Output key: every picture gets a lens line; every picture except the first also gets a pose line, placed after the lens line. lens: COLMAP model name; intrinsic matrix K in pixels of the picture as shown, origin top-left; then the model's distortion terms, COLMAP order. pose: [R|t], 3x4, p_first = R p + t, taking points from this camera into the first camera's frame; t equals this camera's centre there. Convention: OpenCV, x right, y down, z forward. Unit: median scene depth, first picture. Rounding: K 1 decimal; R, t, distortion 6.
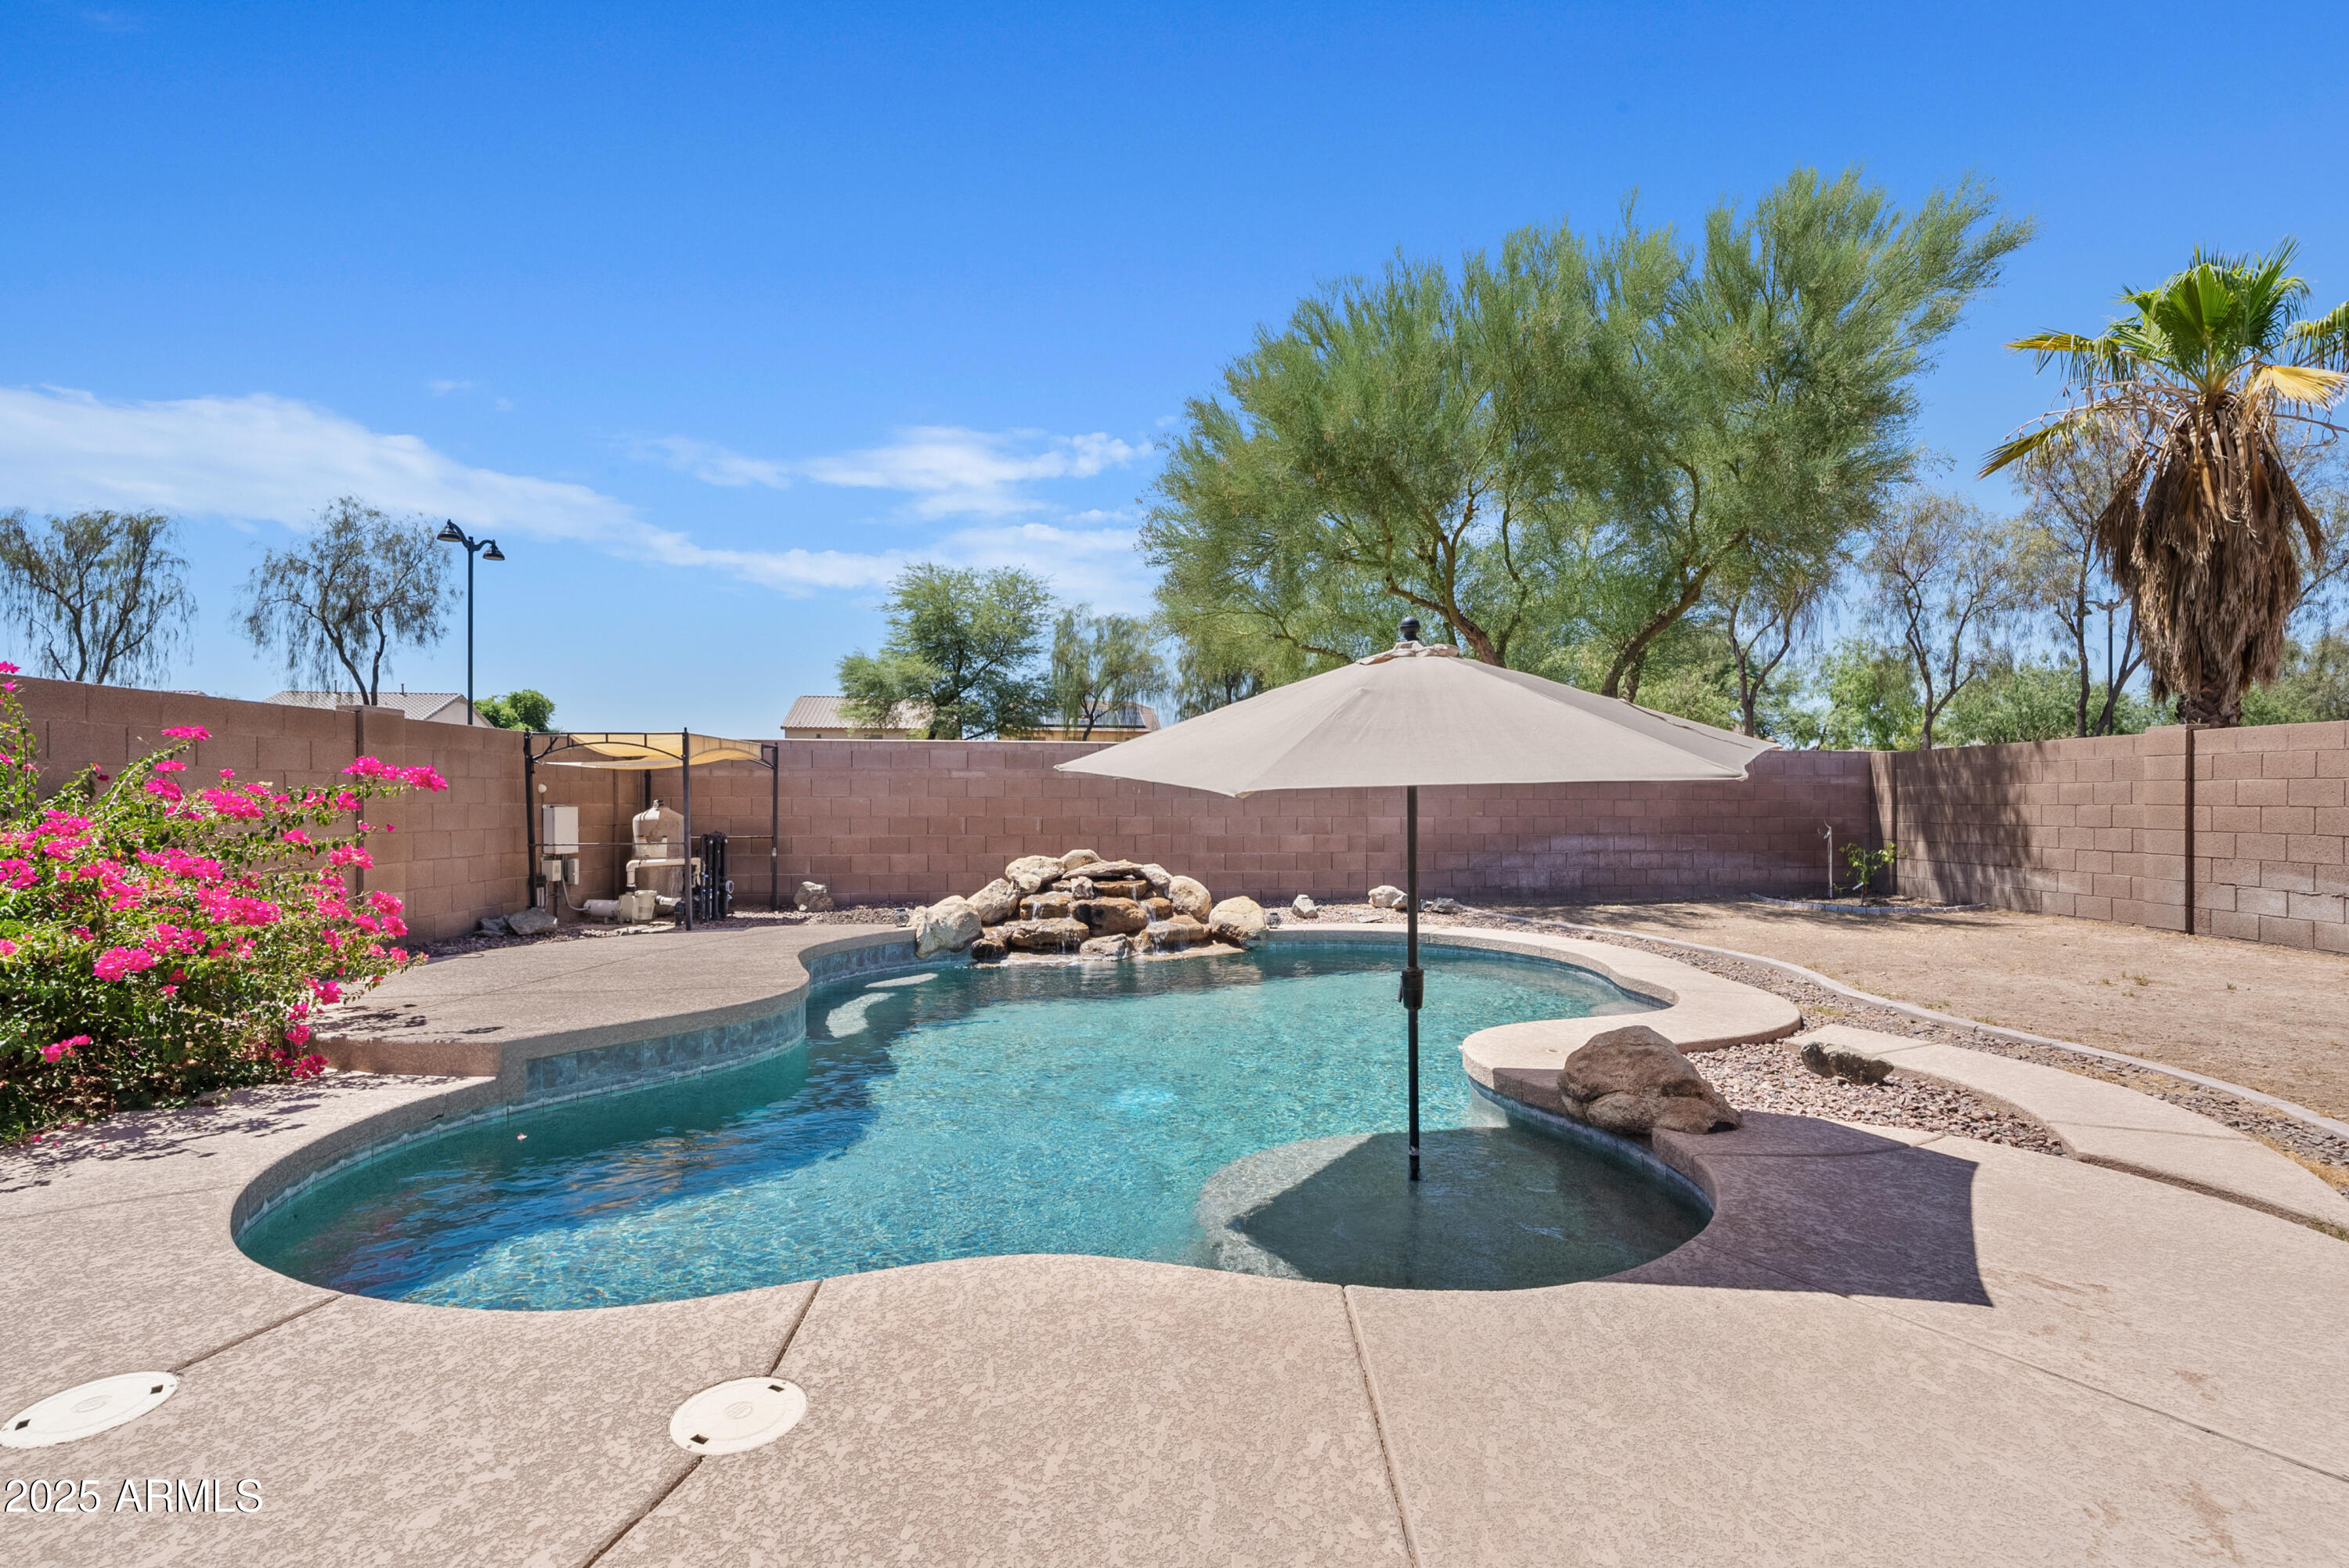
lens RADIAL K [[1084.9, 0, 1174.5], [0, 1084.9, 784.0], [0, 0, 1]] dist [-0.000207, 0.000323]
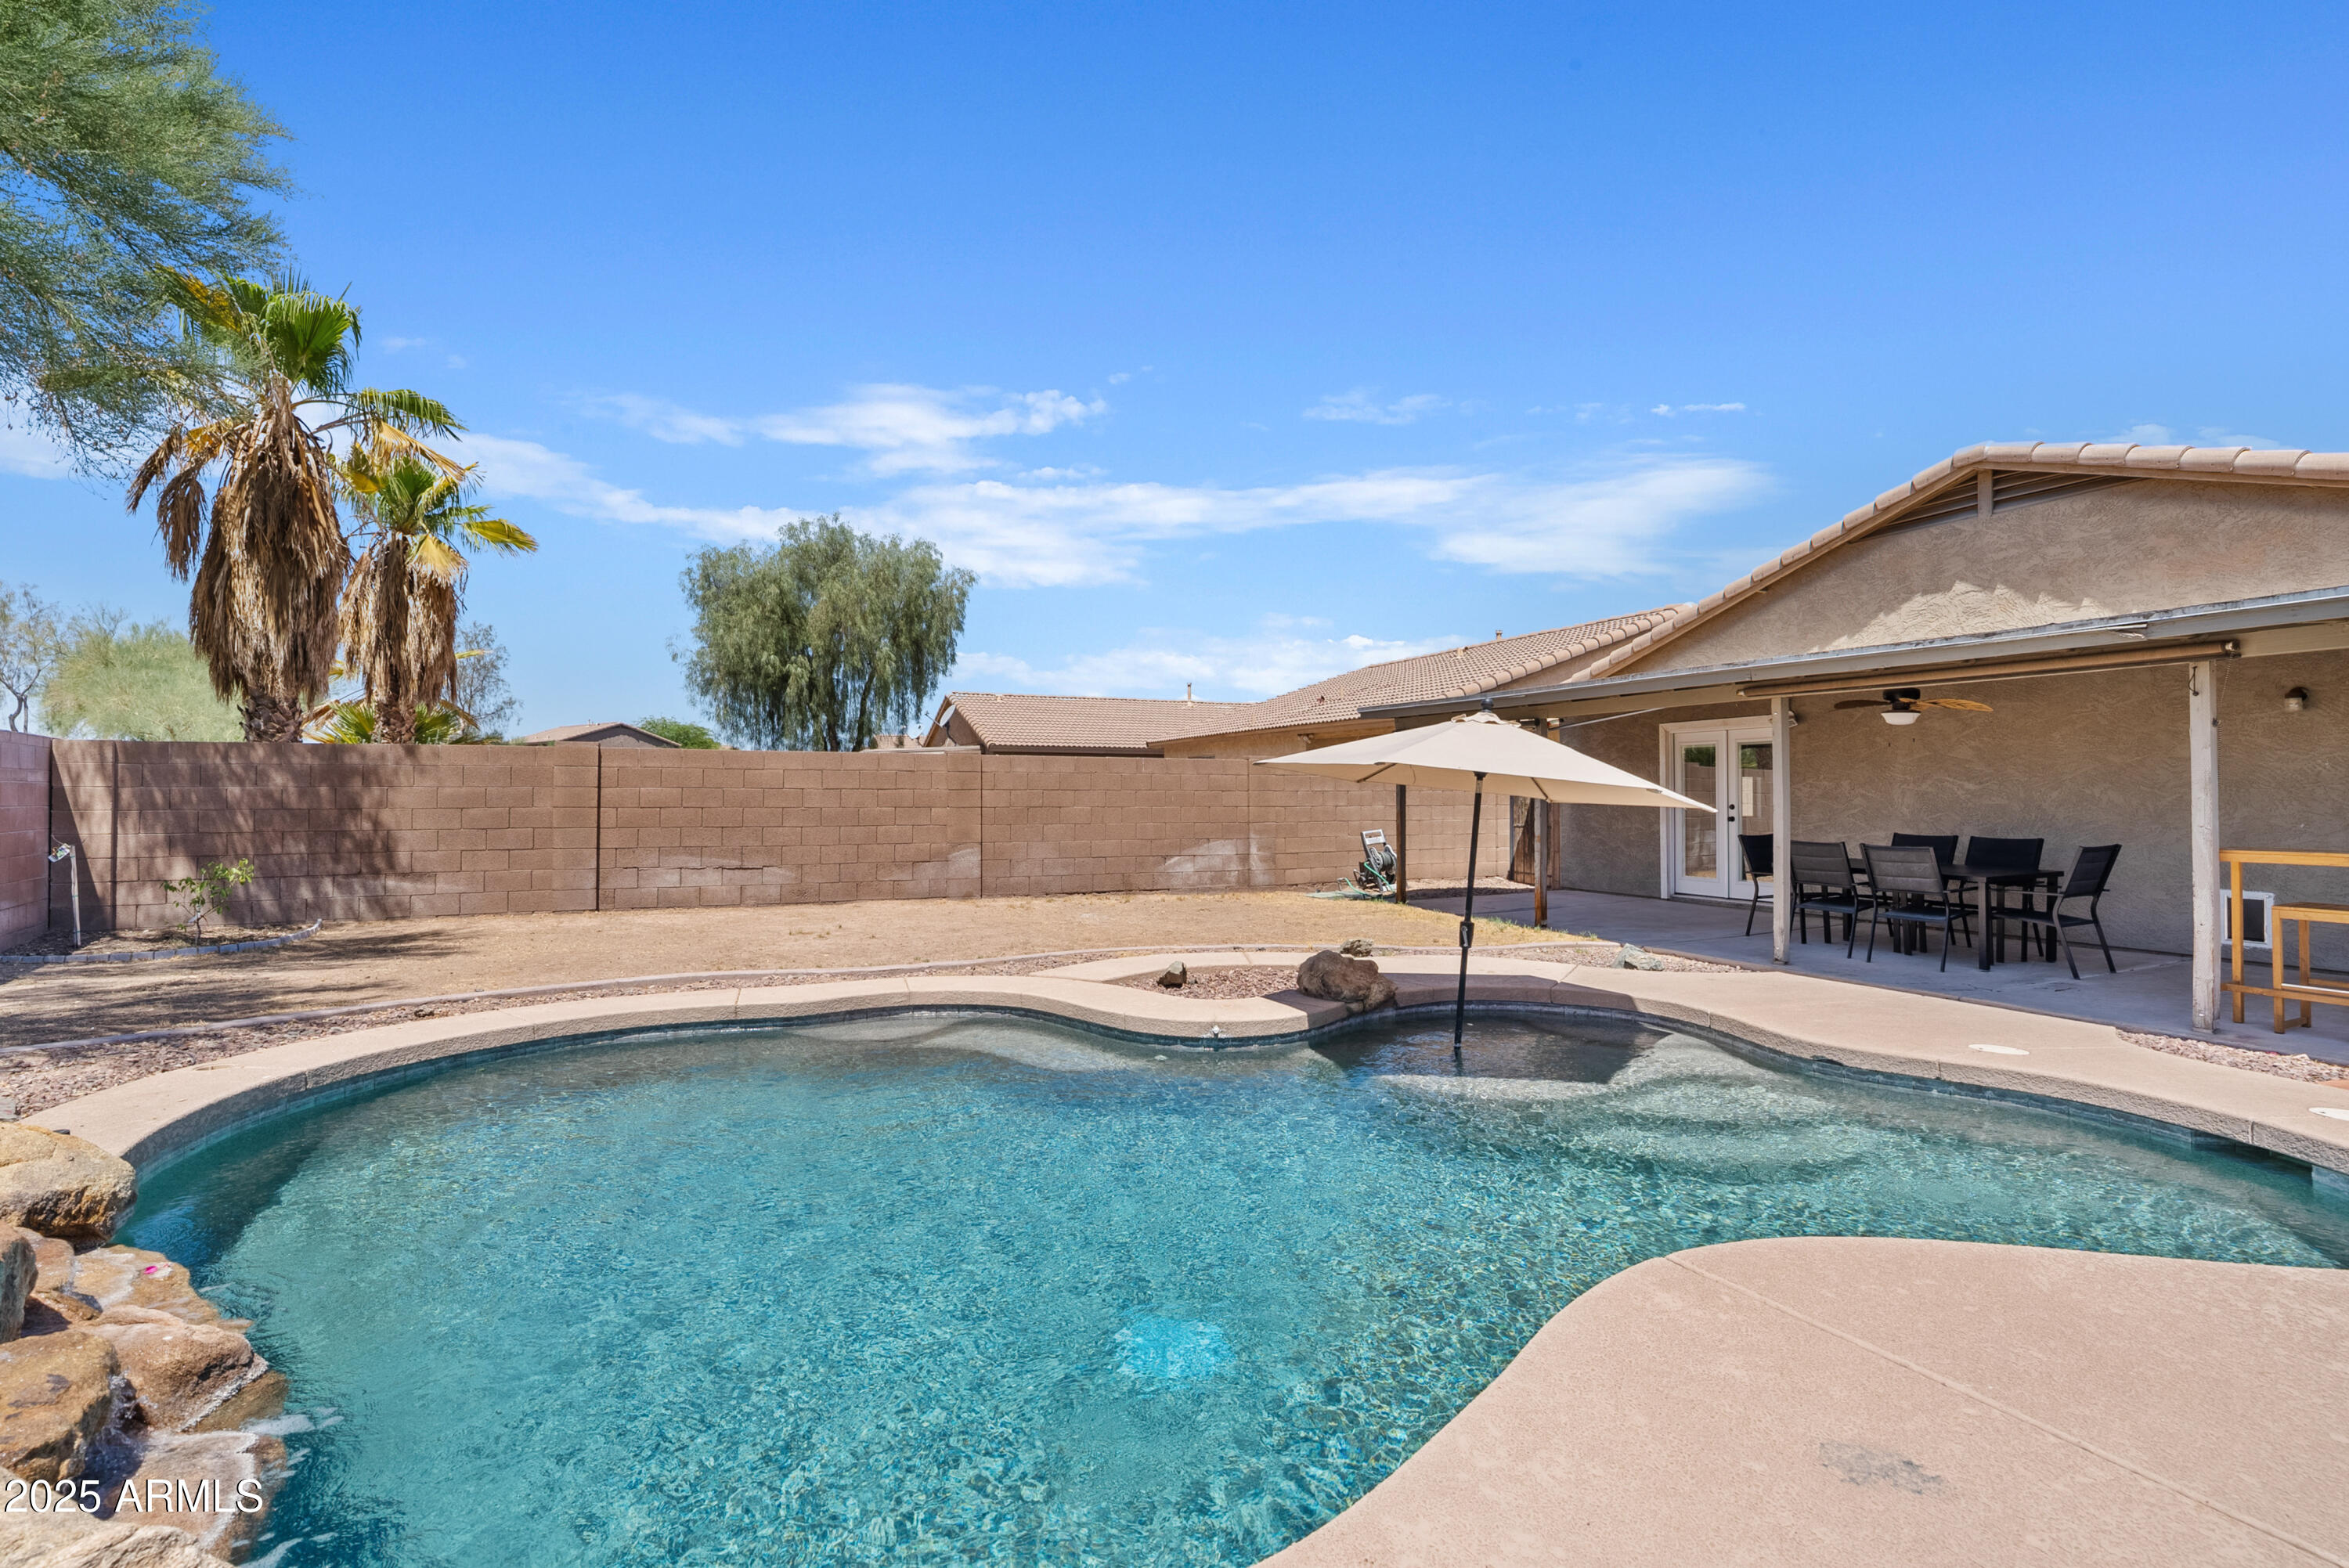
lens RADIAL K [[1047.0, 0, 1178.8], [0, 1047.0, 774.6], [0, 0, 1]] dist [-0.007047, 0.000388]
pose [[-0.433621, 0.016615, 0.900942, -0.323153], [-0.013576, 0.999596, -0.024968, 0.001725], [-0.900993, -0.023058, -0.433221, 0.677311]]
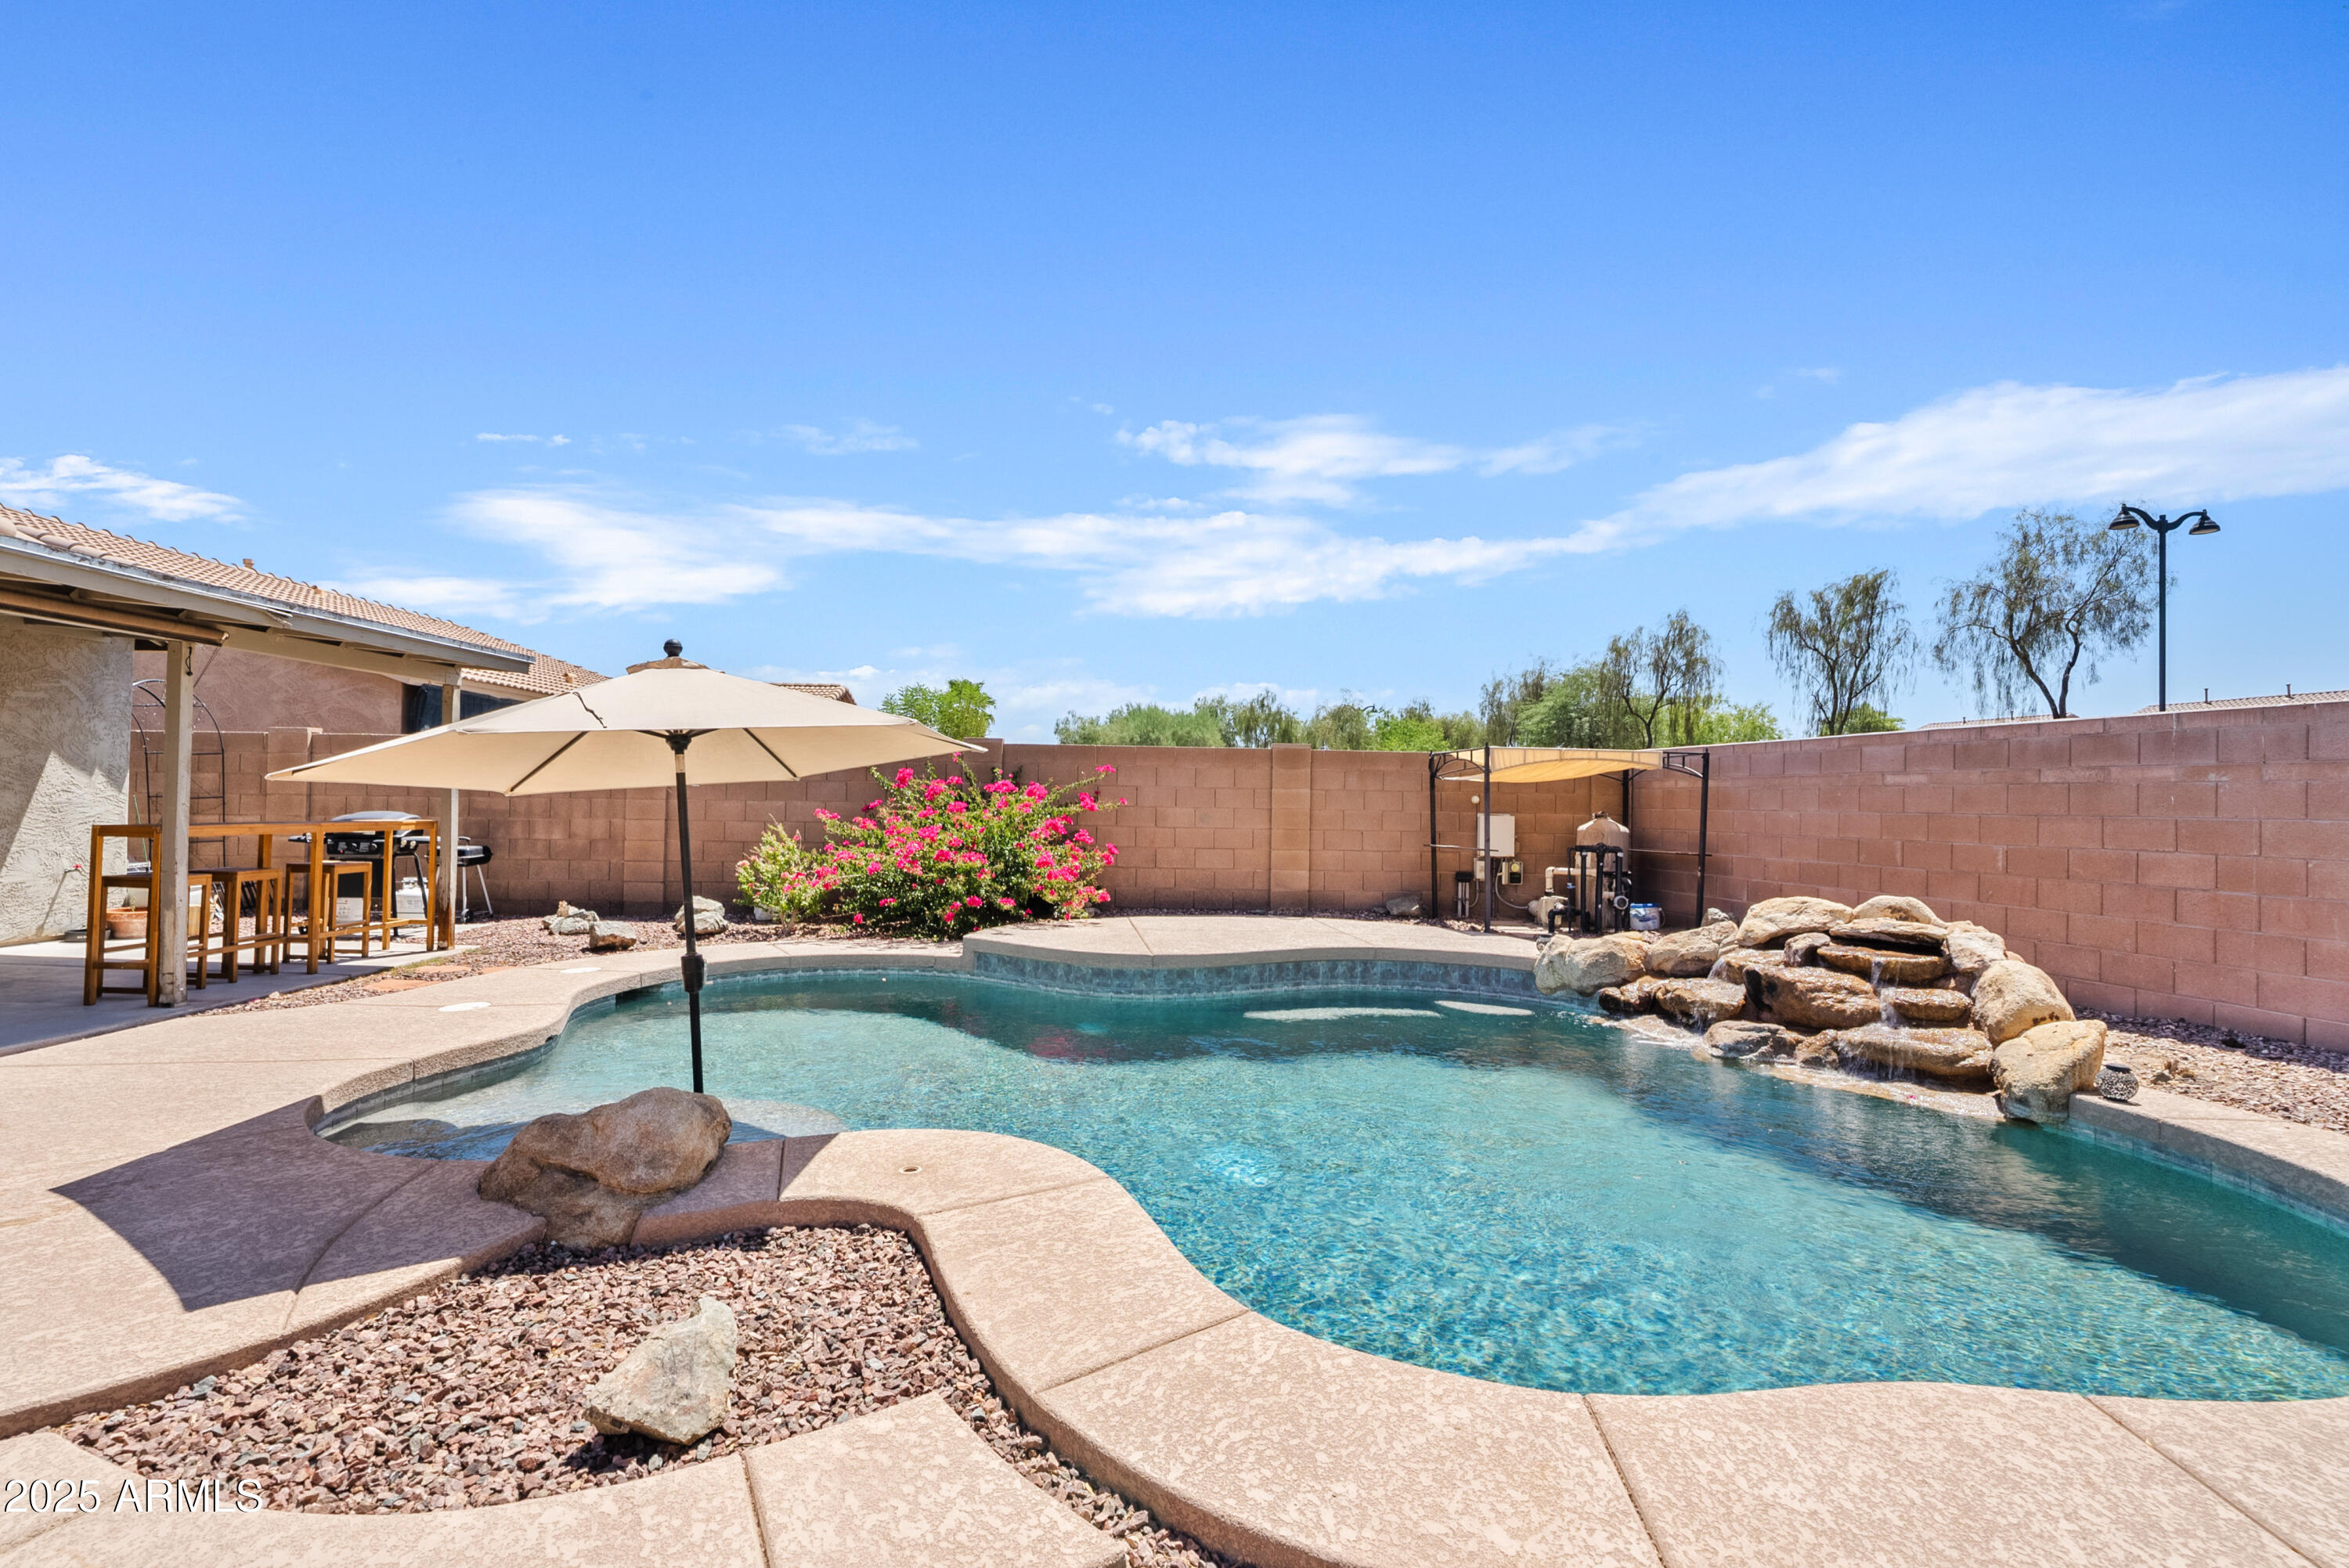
lens RADIAL K [[1066.9, 0, 1177.4], [0, 1066.9, 798.8], [0, 0, 1]] dist [-0.003805, 0.001300]
pose [[0.048258, -0.003752, -0.998828, 0.437966], [-0.001086, 0.999992, -0.003809, 0.006204], [0.998834, 0.001268, 0.048254, 0.481742]]
